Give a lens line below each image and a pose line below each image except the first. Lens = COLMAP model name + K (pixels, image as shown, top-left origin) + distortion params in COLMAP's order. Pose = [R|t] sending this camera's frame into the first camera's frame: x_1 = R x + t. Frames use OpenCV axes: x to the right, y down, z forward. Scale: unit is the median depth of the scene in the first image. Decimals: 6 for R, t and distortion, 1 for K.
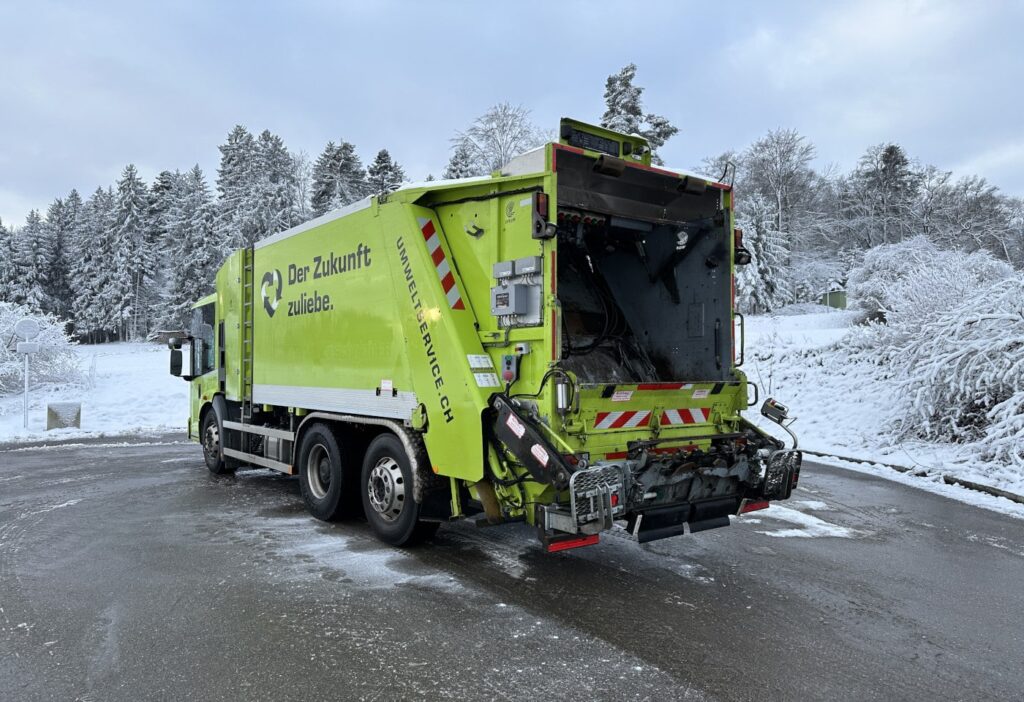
lens RADIAL K [[727.5, 0, 509.0], [0, 727.5, 347.7], [0, 0, 1]] dist [0.073724, -0.111859]
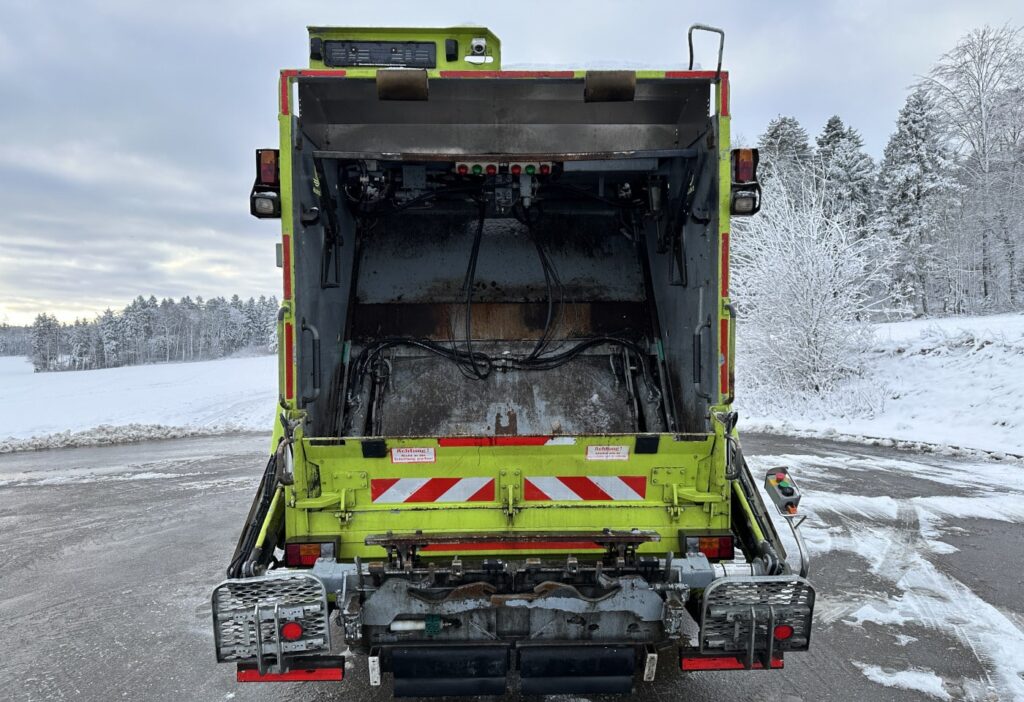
lens RADIAL K [[687.1, 0, 496.4], [0, 687.1, 377.8], [0, 0, 1]] dist [0.155042, -0.170899]
pose [[0.804463, 0.009257, -0.593931, 0.517906], [0.027041, 0.998271, 0.052186, -0.027595], [0.593387, -0.058042, 0.802822, 0.512244]]
